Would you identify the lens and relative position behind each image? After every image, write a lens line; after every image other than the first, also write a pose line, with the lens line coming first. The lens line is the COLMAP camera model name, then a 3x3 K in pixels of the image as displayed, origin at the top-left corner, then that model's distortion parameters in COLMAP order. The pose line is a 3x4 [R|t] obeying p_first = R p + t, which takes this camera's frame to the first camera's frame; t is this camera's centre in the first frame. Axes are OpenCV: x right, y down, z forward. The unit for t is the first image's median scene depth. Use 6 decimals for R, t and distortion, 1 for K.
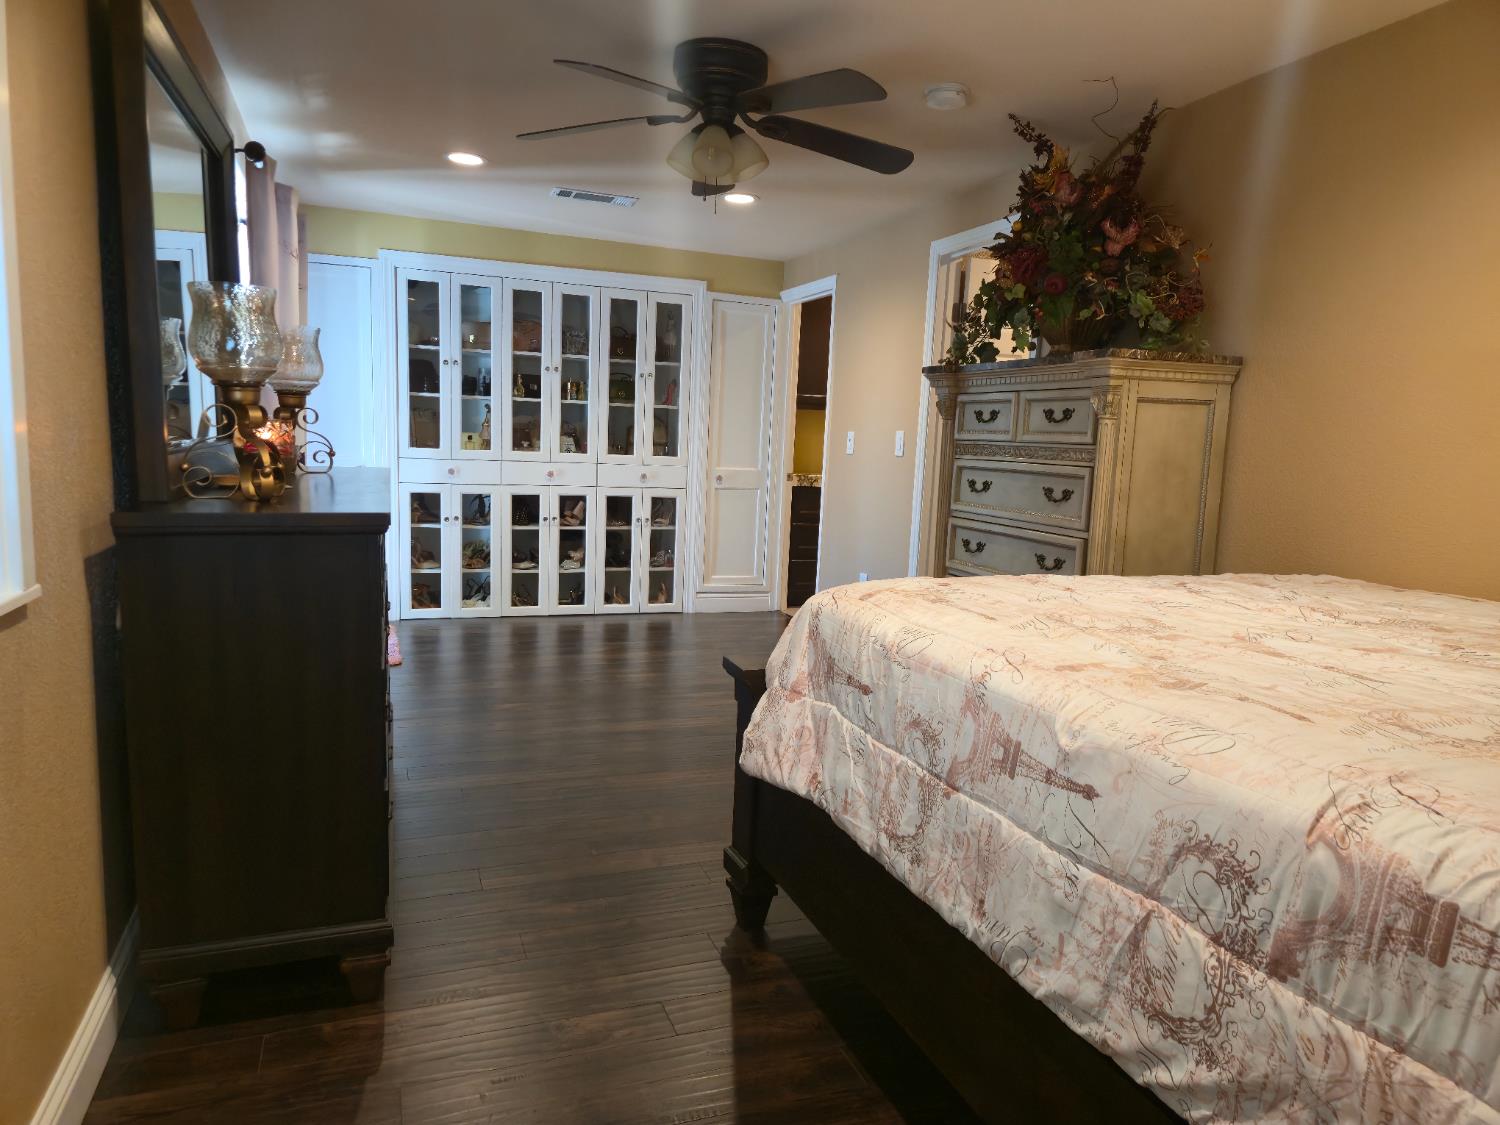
lens RADIAL K [[1014.9, 0, 749.3], [0, 1014.9, 571.4], [0, 0, 1]] dist [0.046436, -0.001609]
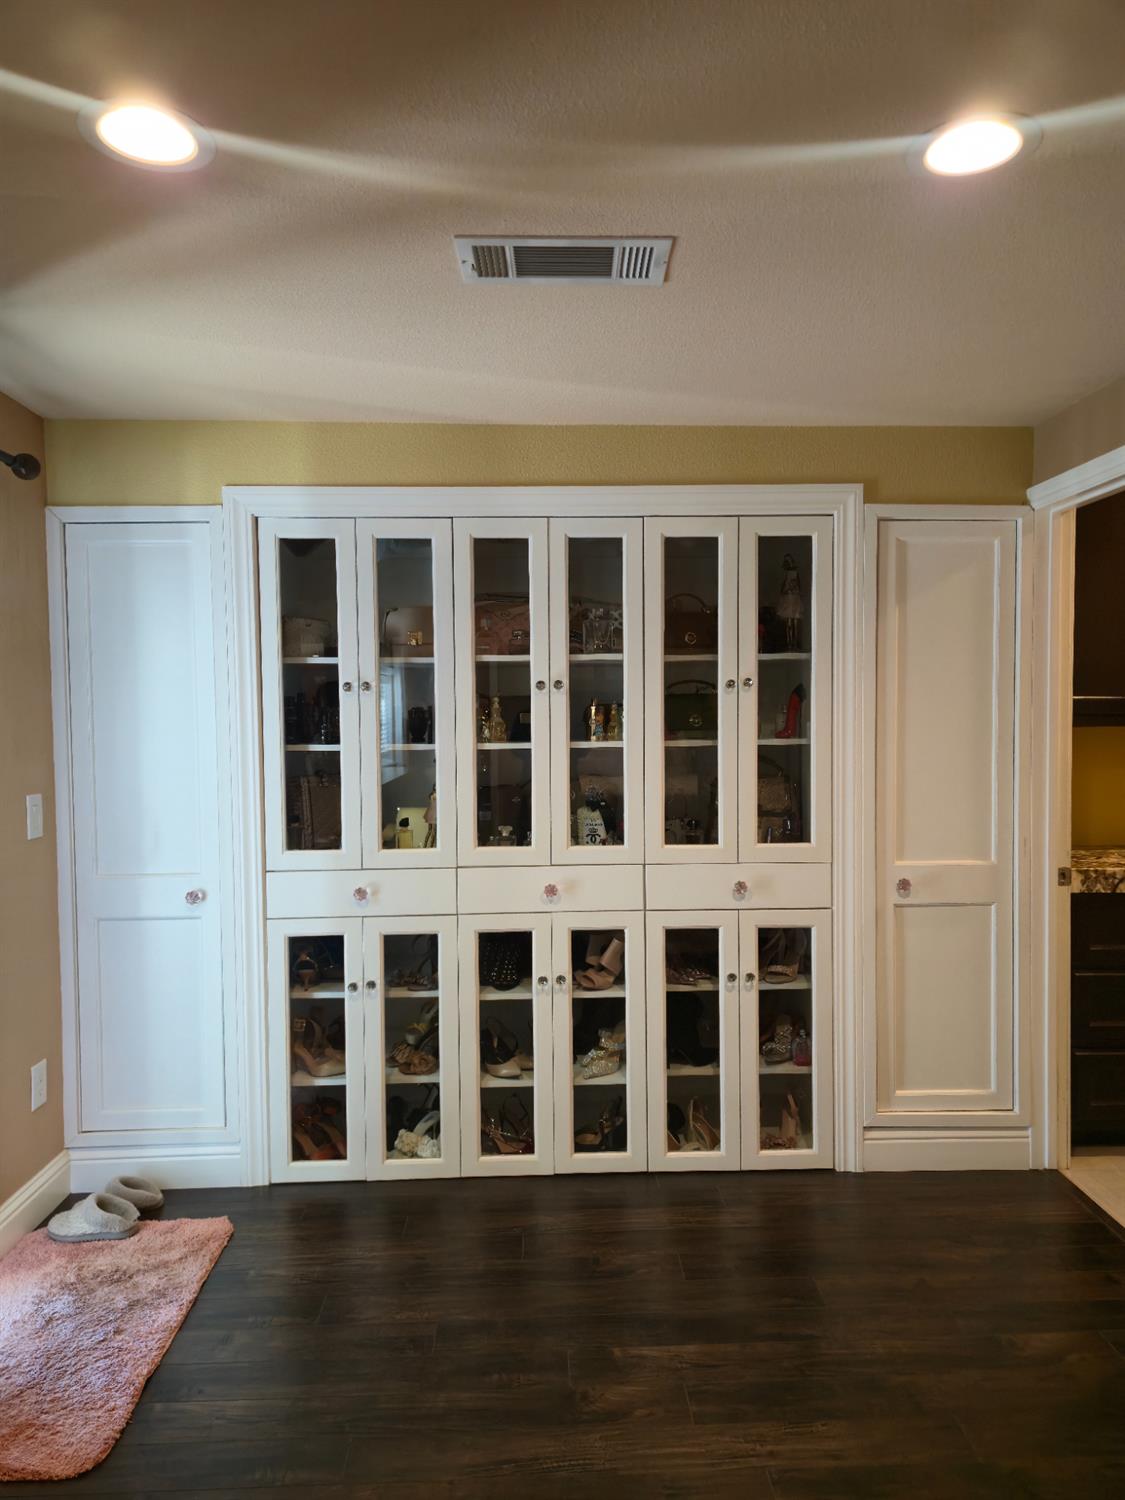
lens RADIAL K [[1014.9, 0, 551.3], [0, 1014.9, 747.2], [0, 0, 1]] dist [0.046436, -0.001609]
pose [[0.947299, -0.037391, -0.318161, -0.032454], [0.006052, 0.995077, -0.098925, -0.114143], [0.320294, 0.091786, 0.942861, 0.511377]]
